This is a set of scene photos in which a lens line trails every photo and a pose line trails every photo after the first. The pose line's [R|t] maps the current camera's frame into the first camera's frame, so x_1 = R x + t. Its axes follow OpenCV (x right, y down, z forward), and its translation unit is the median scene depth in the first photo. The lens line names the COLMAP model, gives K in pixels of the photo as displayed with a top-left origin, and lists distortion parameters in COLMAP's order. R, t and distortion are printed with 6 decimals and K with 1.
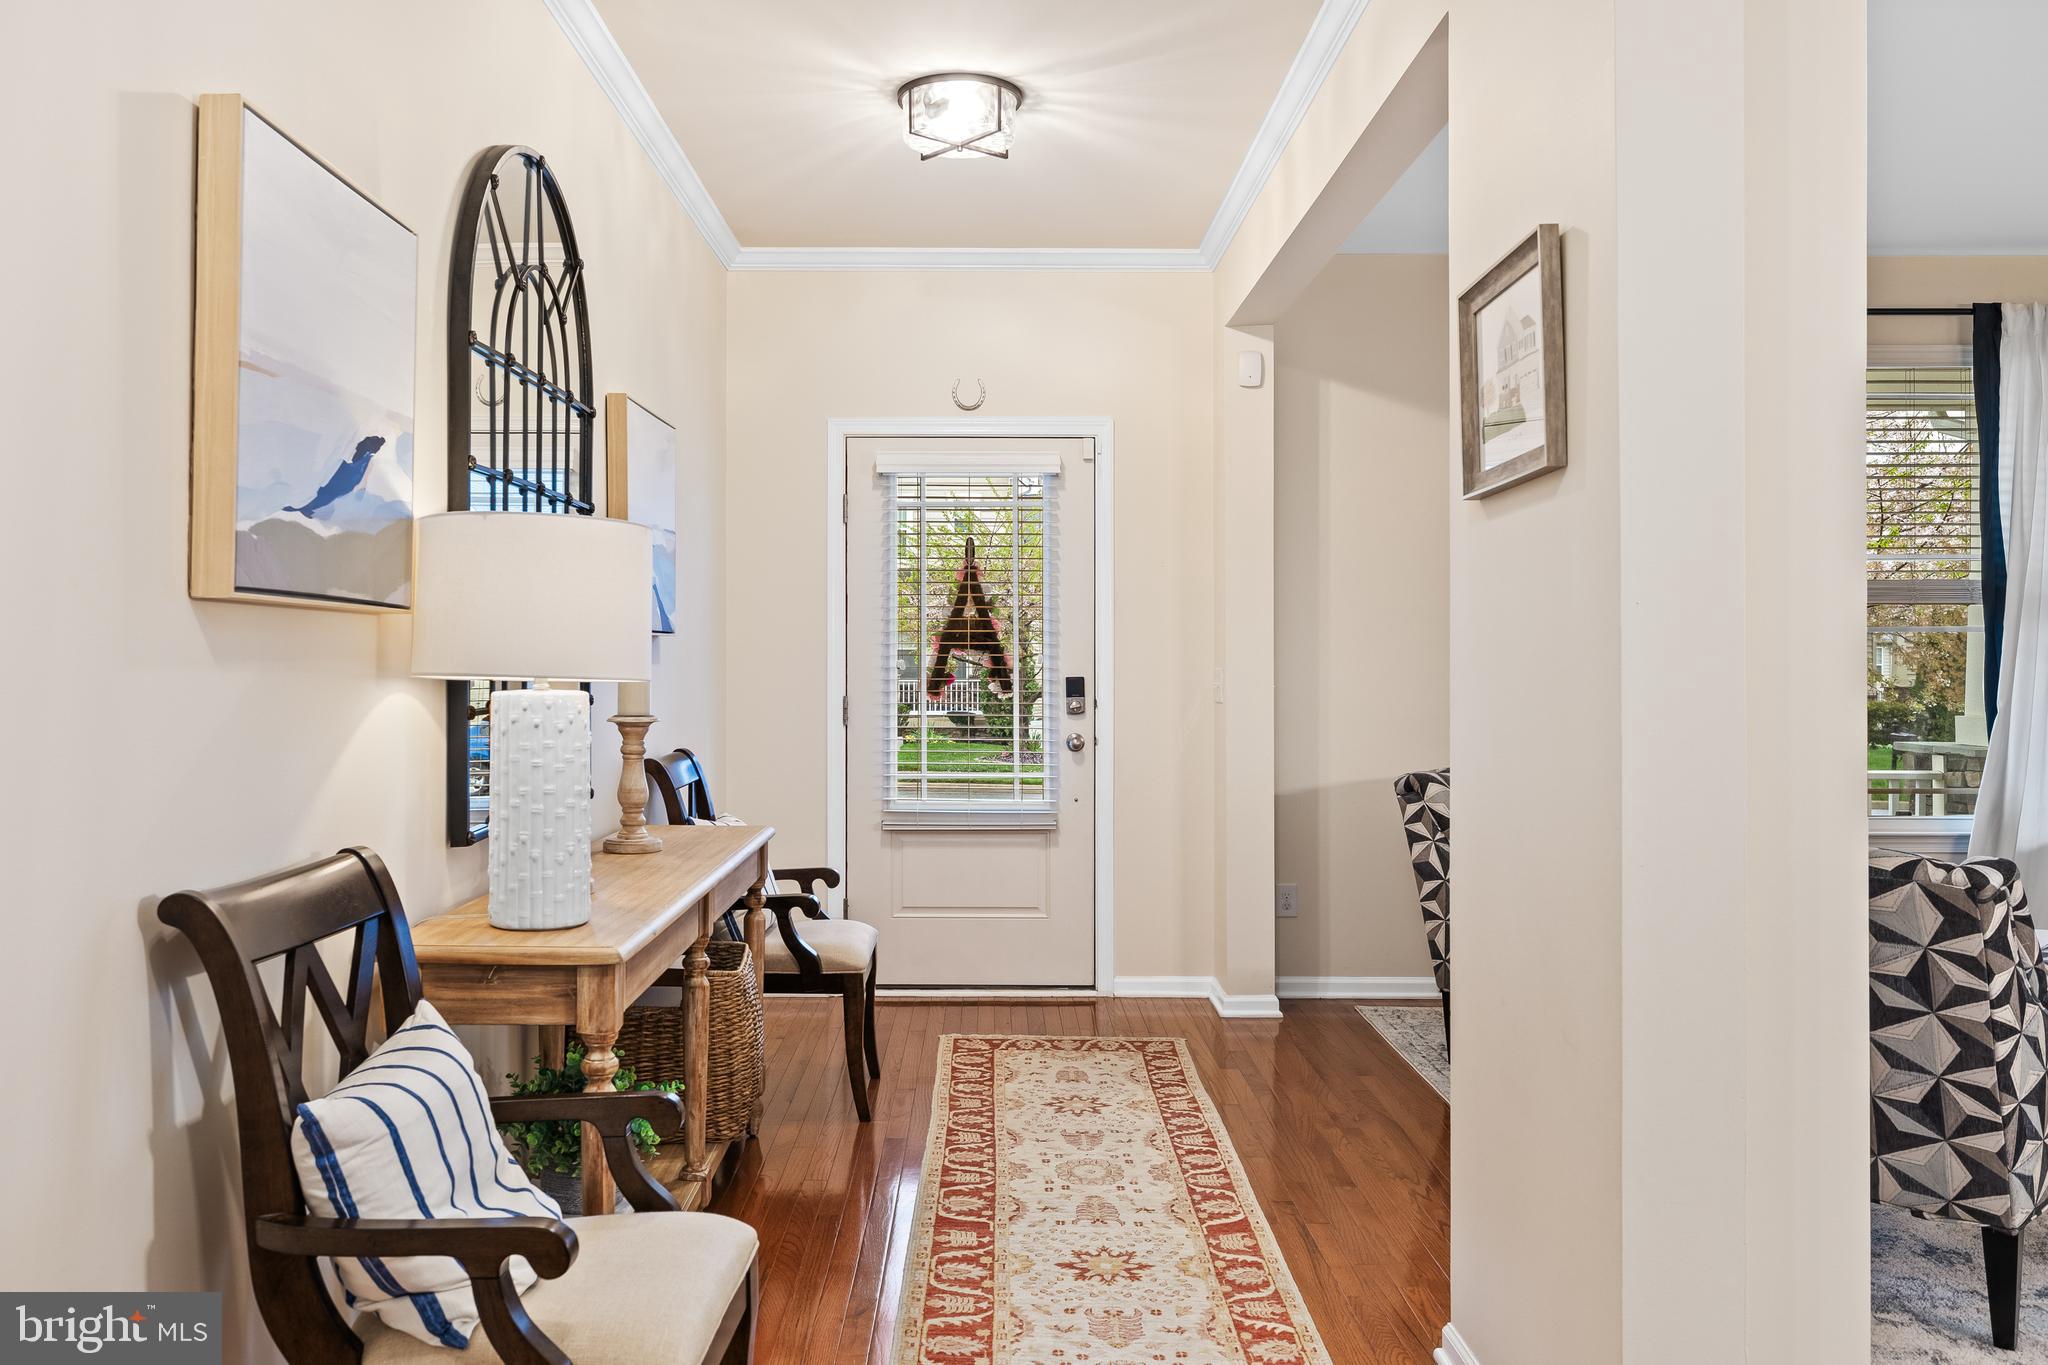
lens RADIAL K [[1577.9, 0, 1017.1], [0, 1577.9, 641.5], [0, 0, 1]] dist [0.000692, 0.002423]
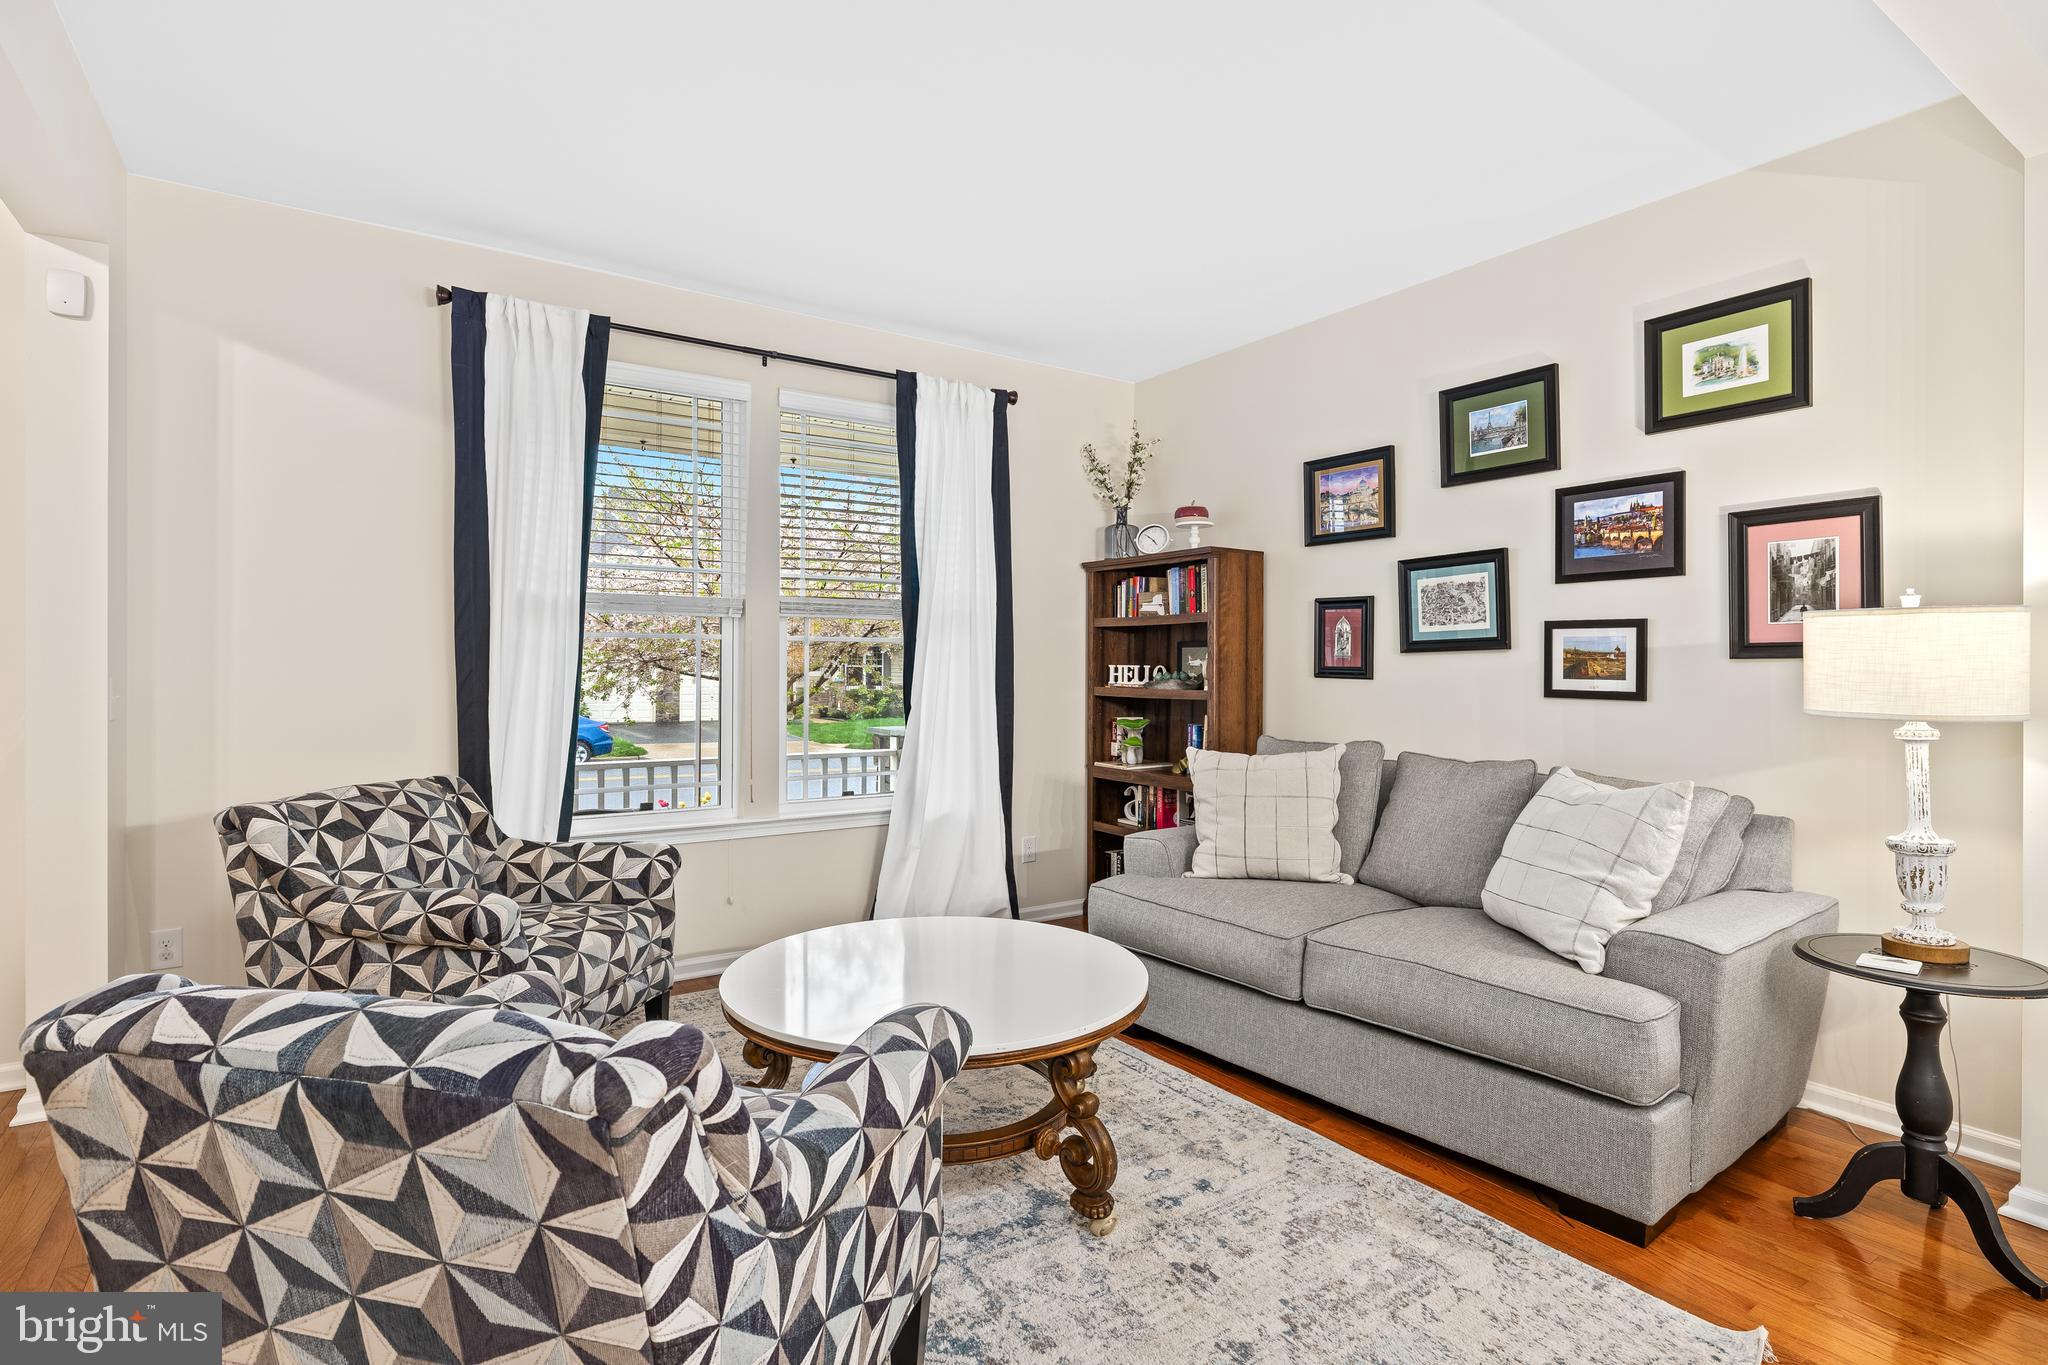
lens RADIAL K [[1058.4, 0, 1024.0], [0, 1058.4, 682.5], [0, 0, 1]] dist [0.000400, 0.000038]
pose [[0.820393, -0.006285, 0.571766, 0.508356], [-0.009364, 0.999658, 0.024423, 0.008551], [-0.571724, -0.025391, 0.820053, 0.631926]]
